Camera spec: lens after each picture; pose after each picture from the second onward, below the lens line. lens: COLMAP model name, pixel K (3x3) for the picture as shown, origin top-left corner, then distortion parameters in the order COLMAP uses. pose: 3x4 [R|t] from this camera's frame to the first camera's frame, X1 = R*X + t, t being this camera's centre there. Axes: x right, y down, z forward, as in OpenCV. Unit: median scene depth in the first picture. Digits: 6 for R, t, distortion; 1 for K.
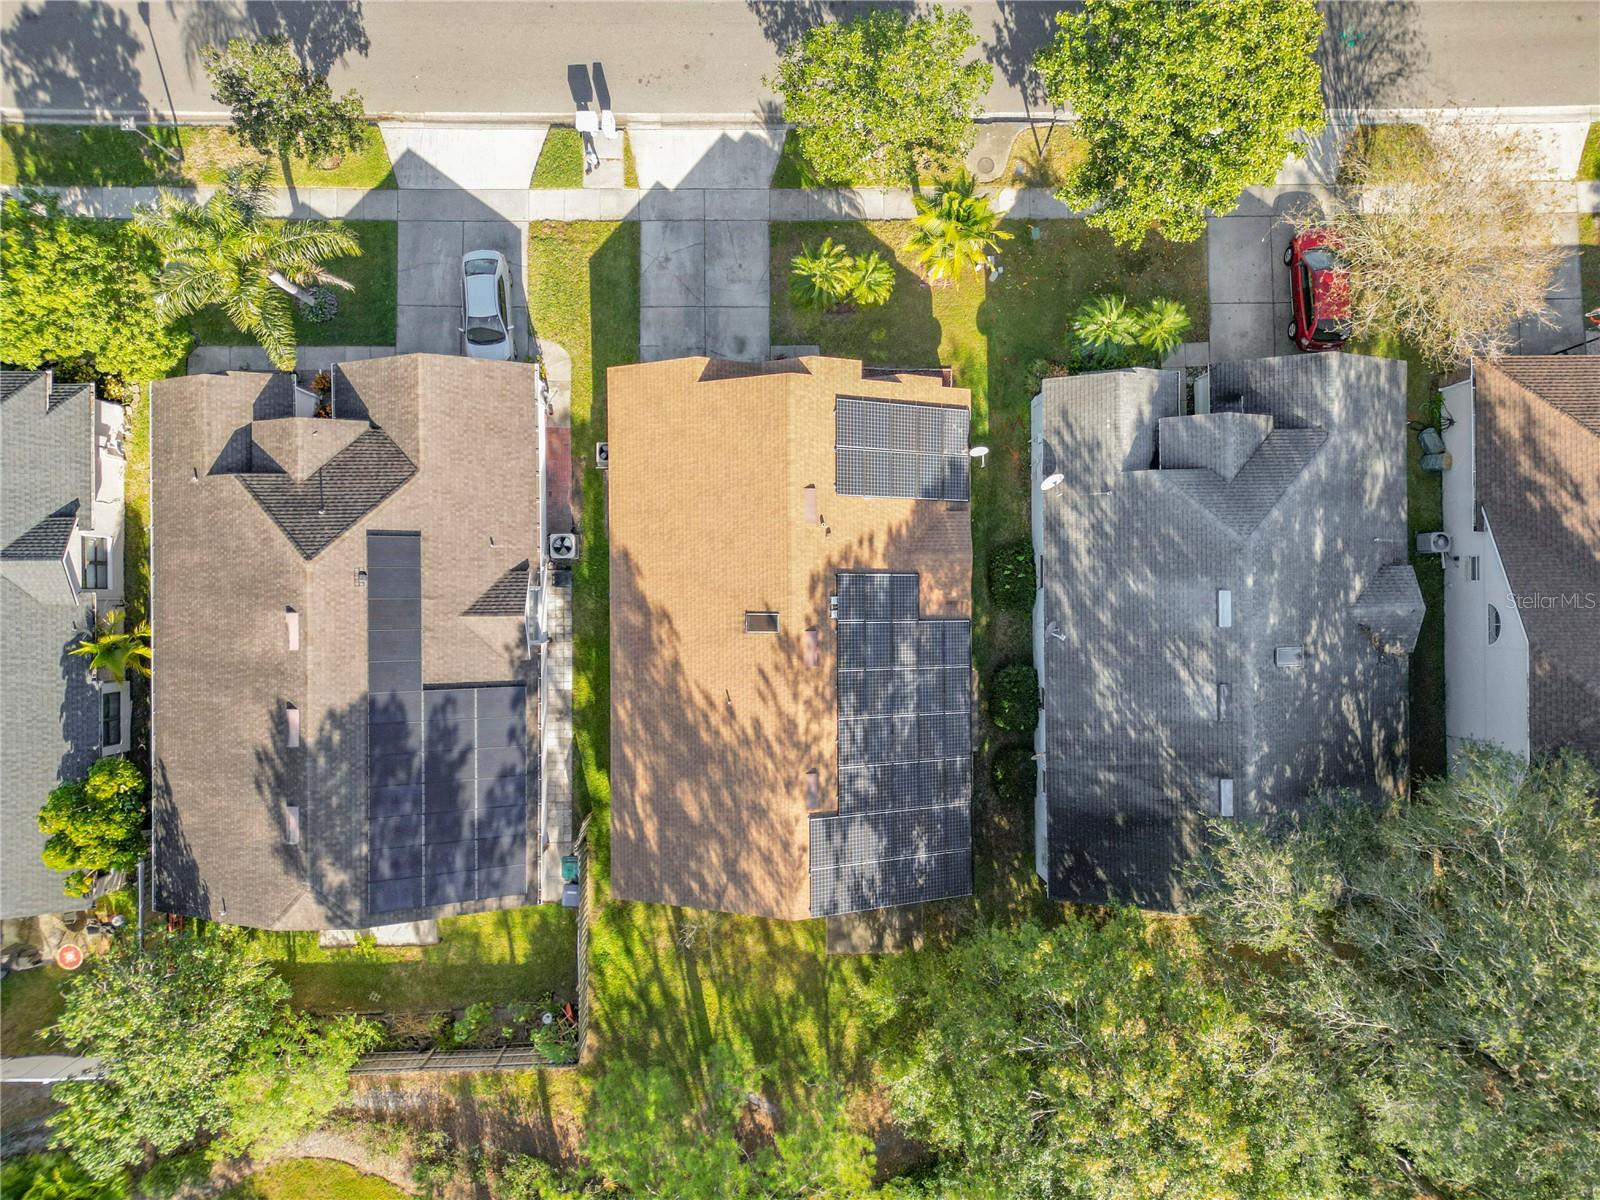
lens RADIAL K [[1130.7, 0, 811.3], [0, 1130.7, 586.0], [0, 0, 1]] dist [0.029930, -0.008662]
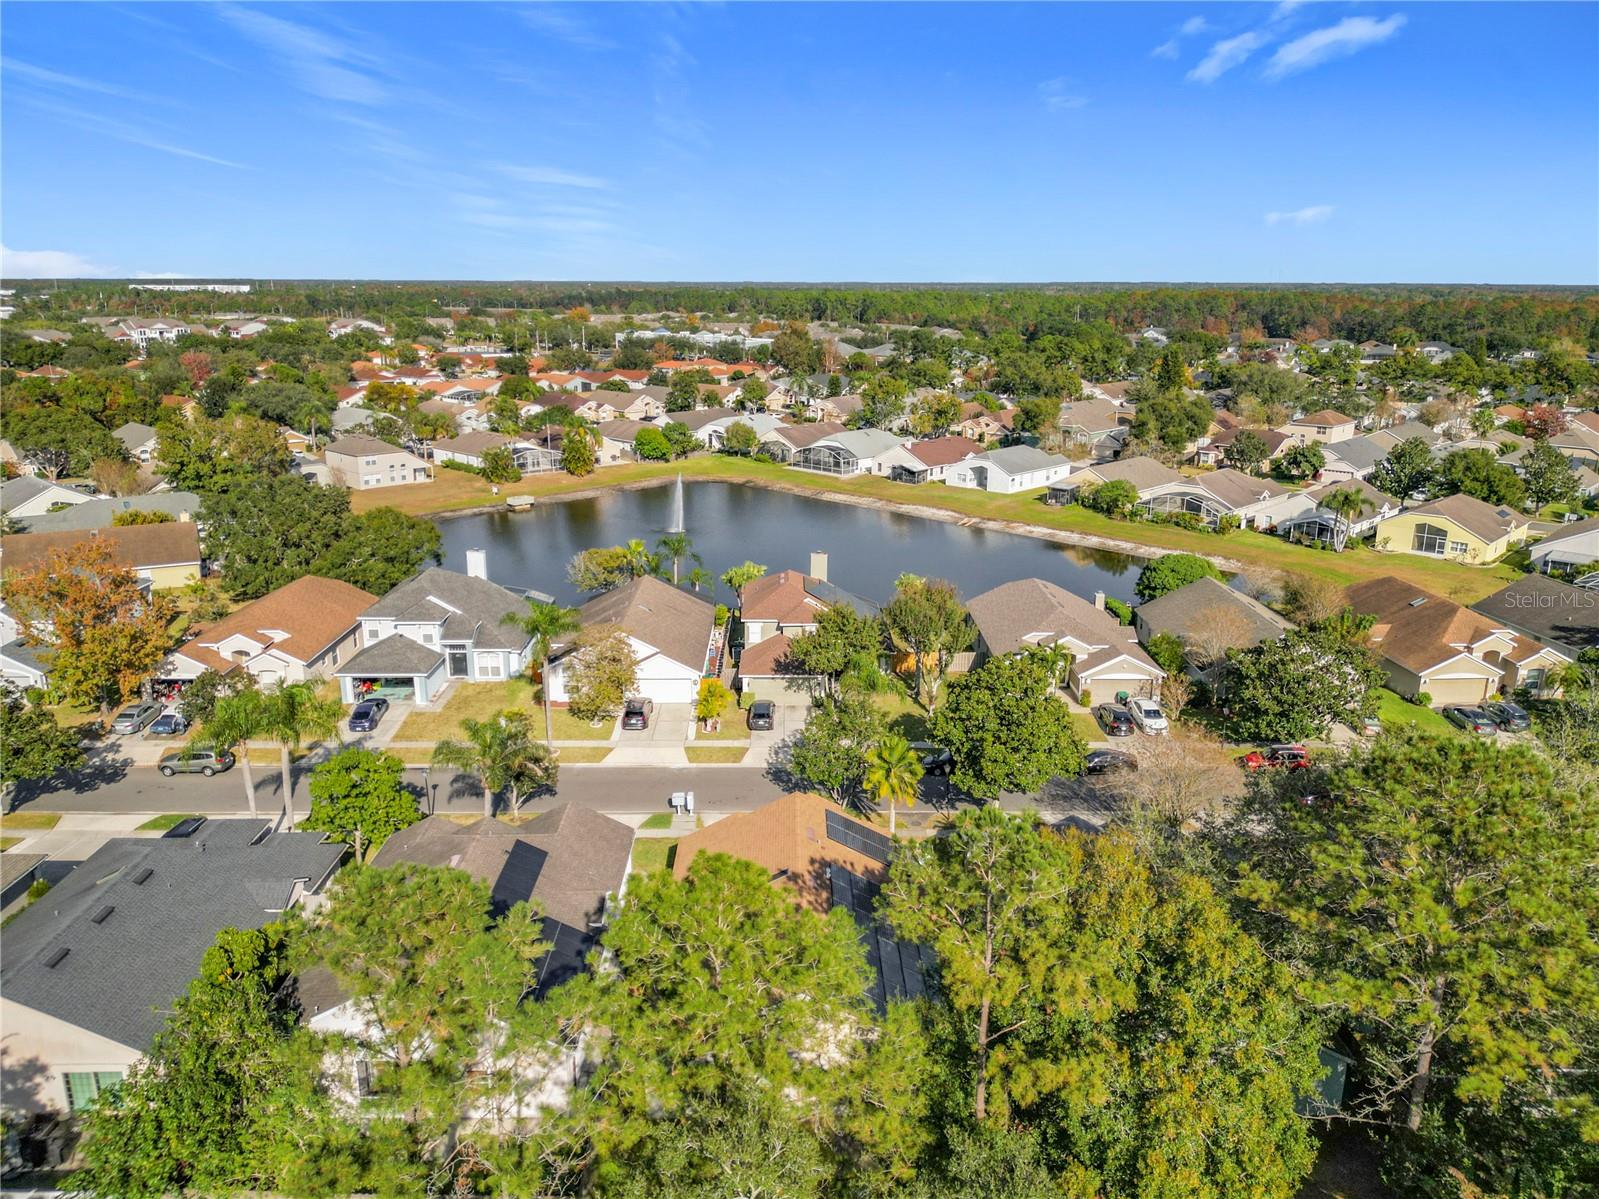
lens RADIAL K [[1136.2, 0, 797.4], [0, 1136.2, 606.0], [0, 0, 1]] dist [0.039177, -0.031572]
pose [[0.999936, -0.011227, -0.001149, -0.012402], [0.002028, 0.278918, -0.960313, 1.284373], [0.011101, 0.960249, 0.278923, 0.277012]]
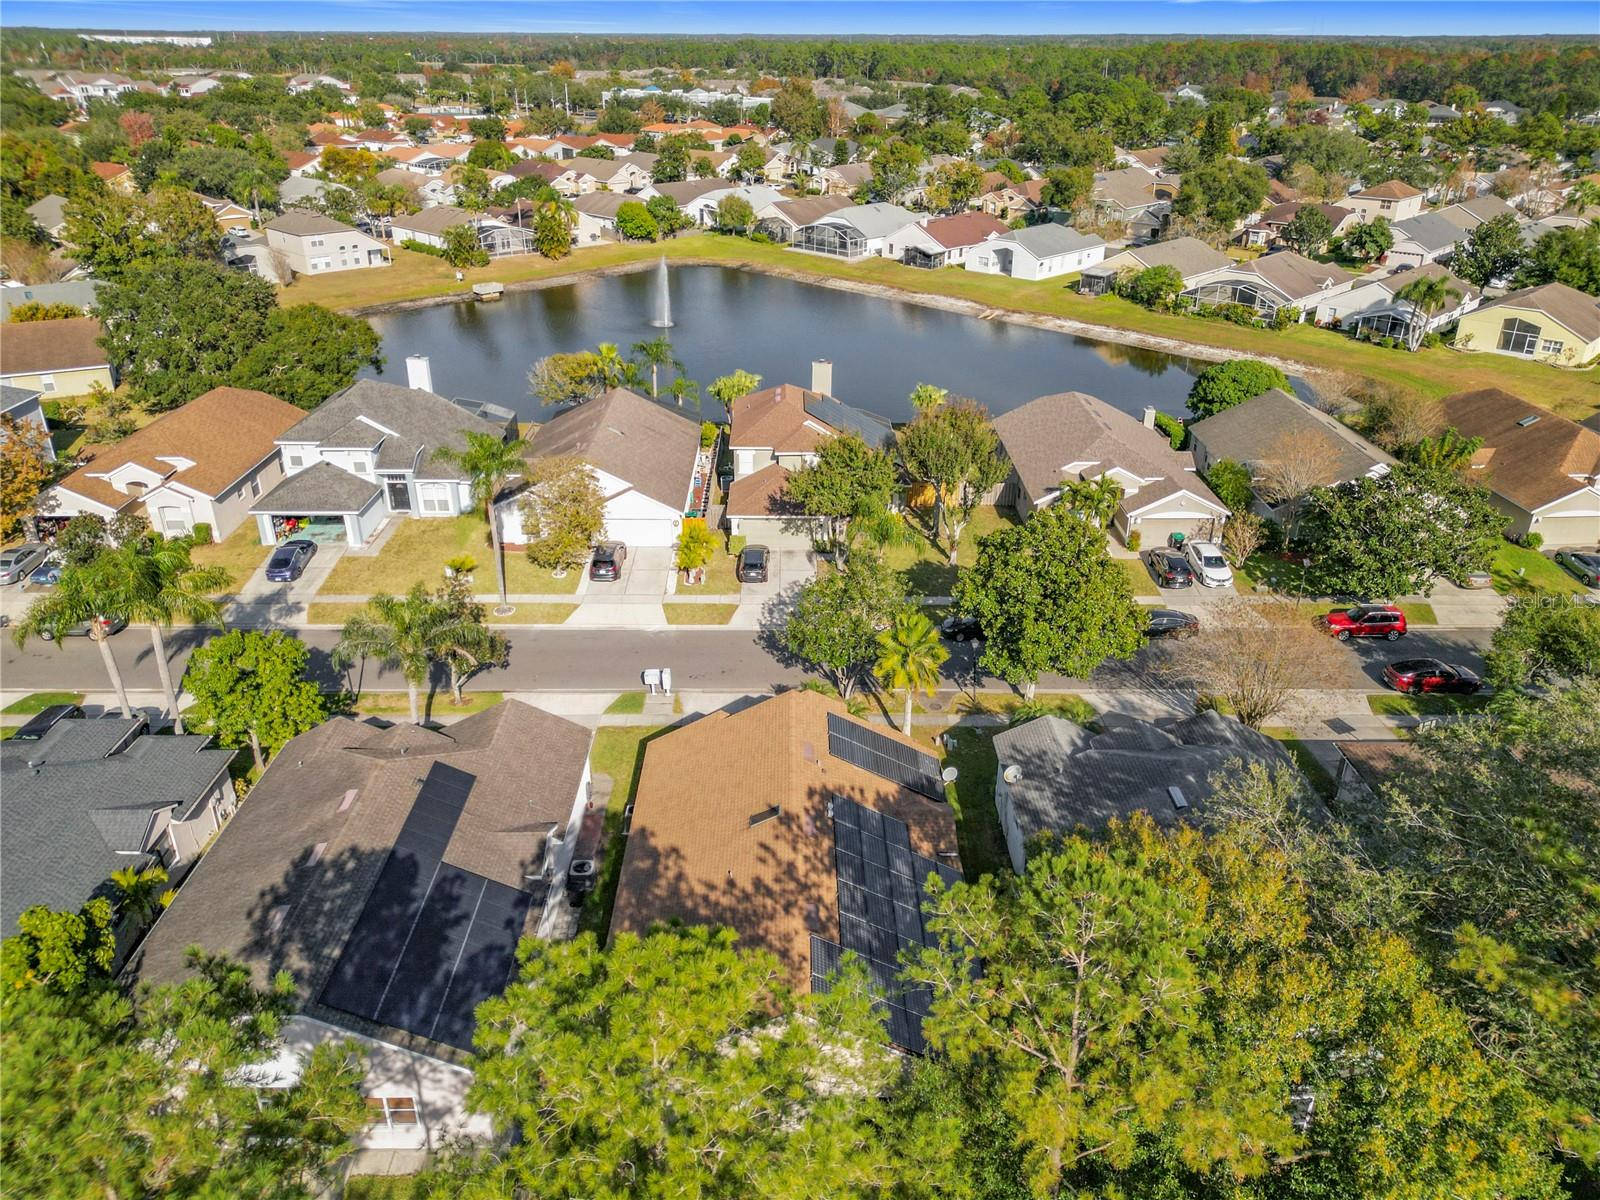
lens RADIAL K [[1136.9, 0, 797.9], [0, 1136.9, 606.5], [0, 0, 1]] dist [0.039177, -0.031572]
pose [[0.999941, -0.009474, -0.005379, -0.003402], [-0.000512, 0.452371, -0.891830, 0.916459], [0.010883, 0.891779, 0.452339, 0.312488]]
